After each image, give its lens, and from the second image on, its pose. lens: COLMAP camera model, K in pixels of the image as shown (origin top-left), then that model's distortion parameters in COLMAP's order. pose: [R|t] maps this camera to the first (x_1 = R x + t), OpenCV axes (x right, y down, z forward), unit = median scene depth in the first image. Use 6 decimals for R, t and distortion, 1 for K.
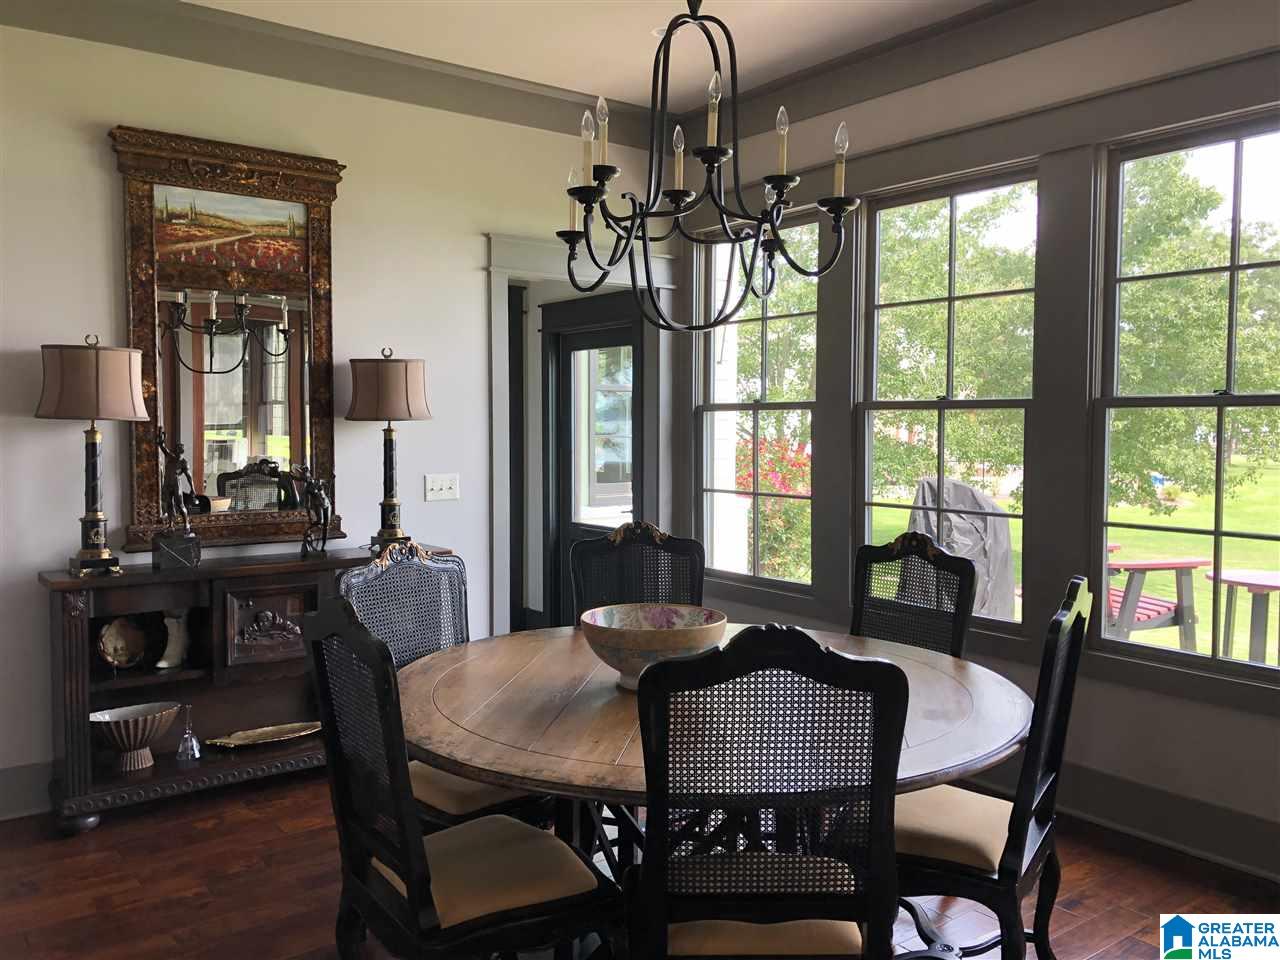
lens RADIAL K [[1053.8, 0, 644.8], [0, 1053.8, 475.2], [0, 0, 1]] dist [0.050541, -0.064997]
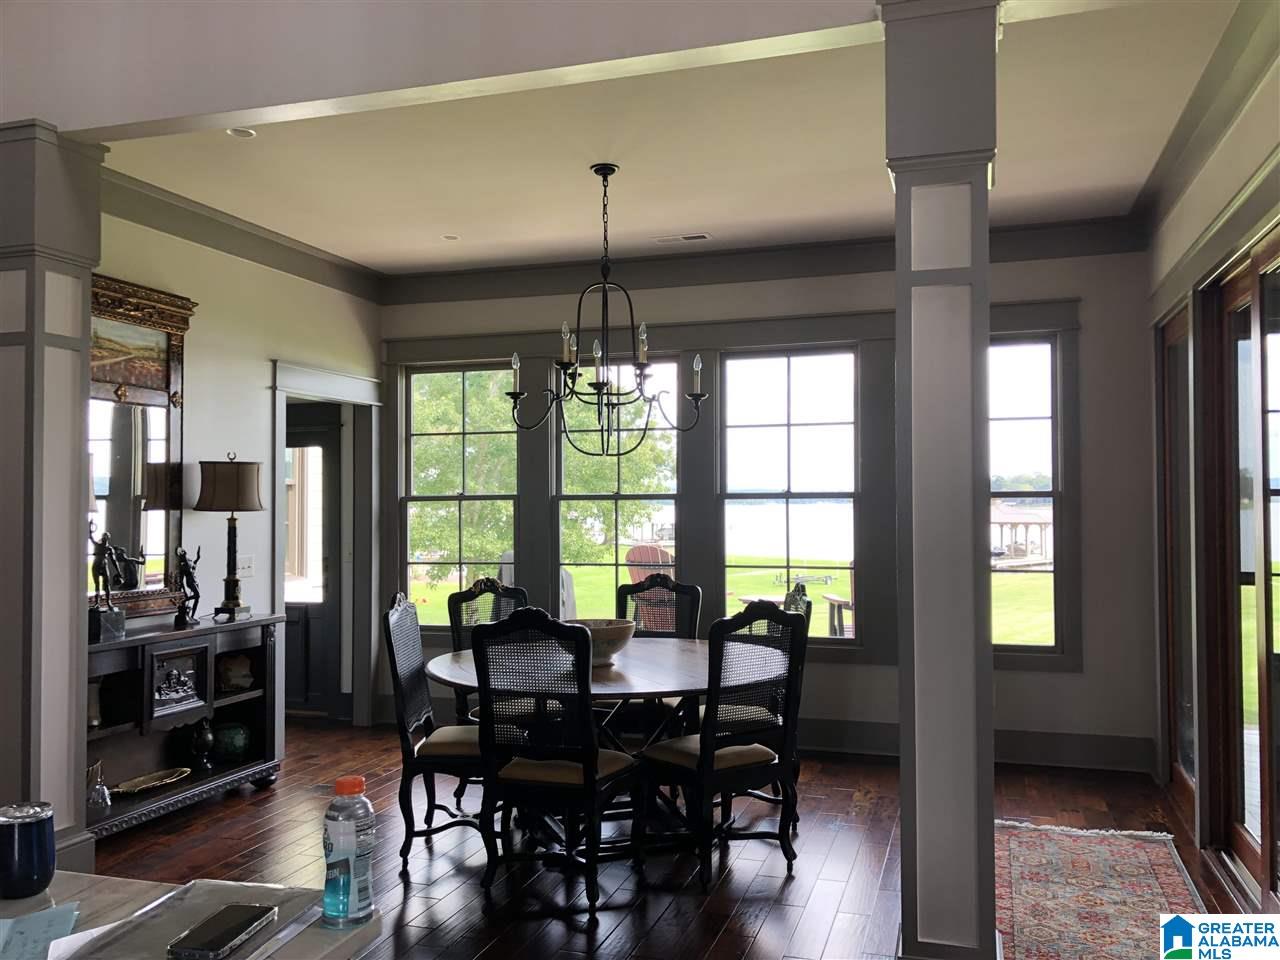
lens RADIAL K [[1053.8, 0, 660.2], [0, 1053.8, 480.5], [0, 0, 1]] dist [0.050541, -0.064997]
pose [[0.814212, 0.007325, 0.580521, -0.565121], [0.037570, 0.997160, -0.065276, 0.011796], [-0.579350, 0.074958, 0.811625, -0.290988]]
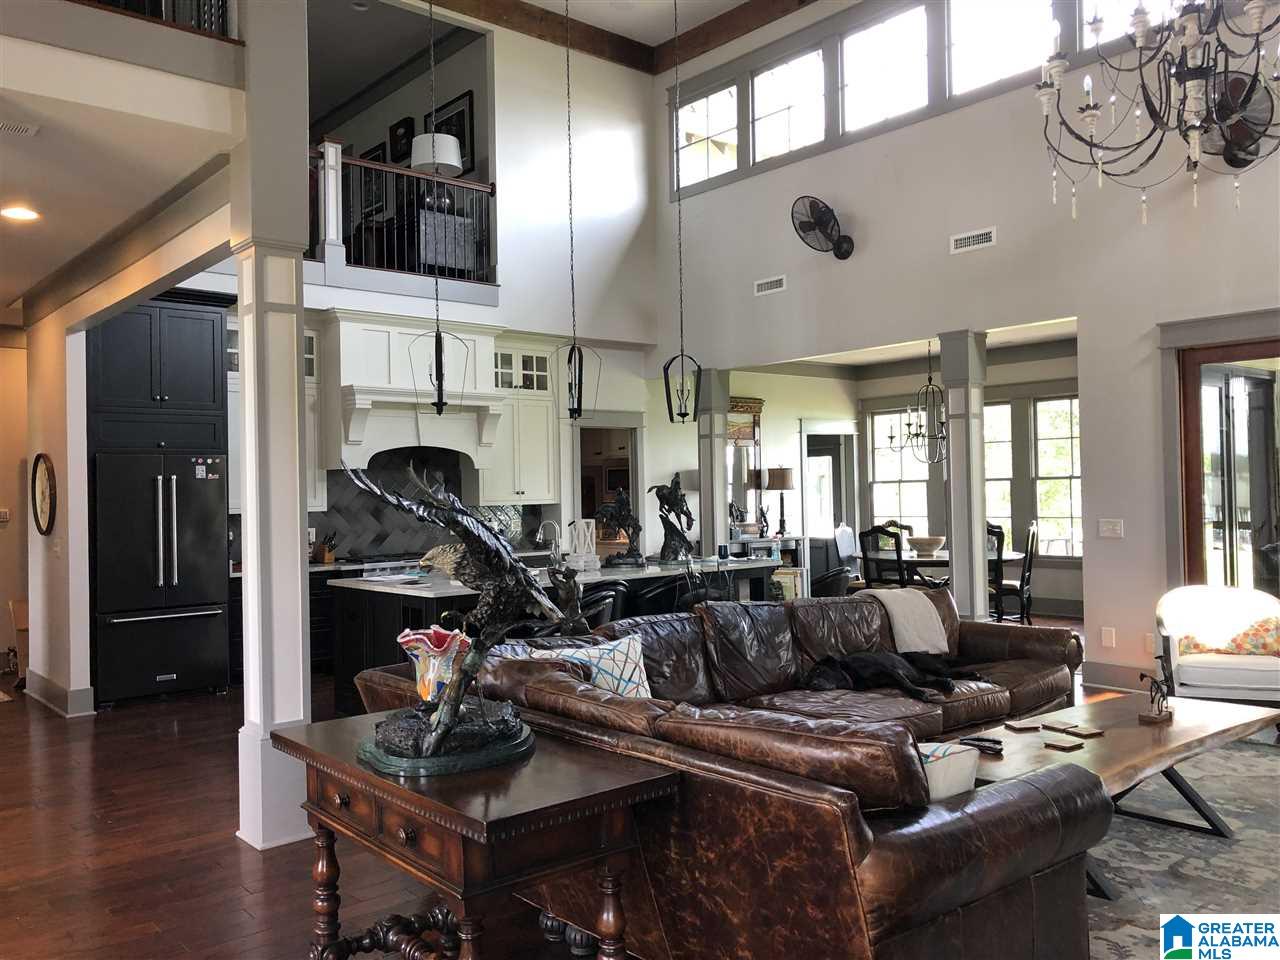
lens RADIAL K [[1053.8, 0, 632.9], [0, 1053.8, 477.6], [0, 0, 1]] dist [0.050541, -0.064997]
pose [[0.998660, -0.019725, 0.047848, -0.783542], [0.023017, 0.997334, -0.069253, 0.101846], [-0.046355, 0.070262, 0.996451, -1.788941]]
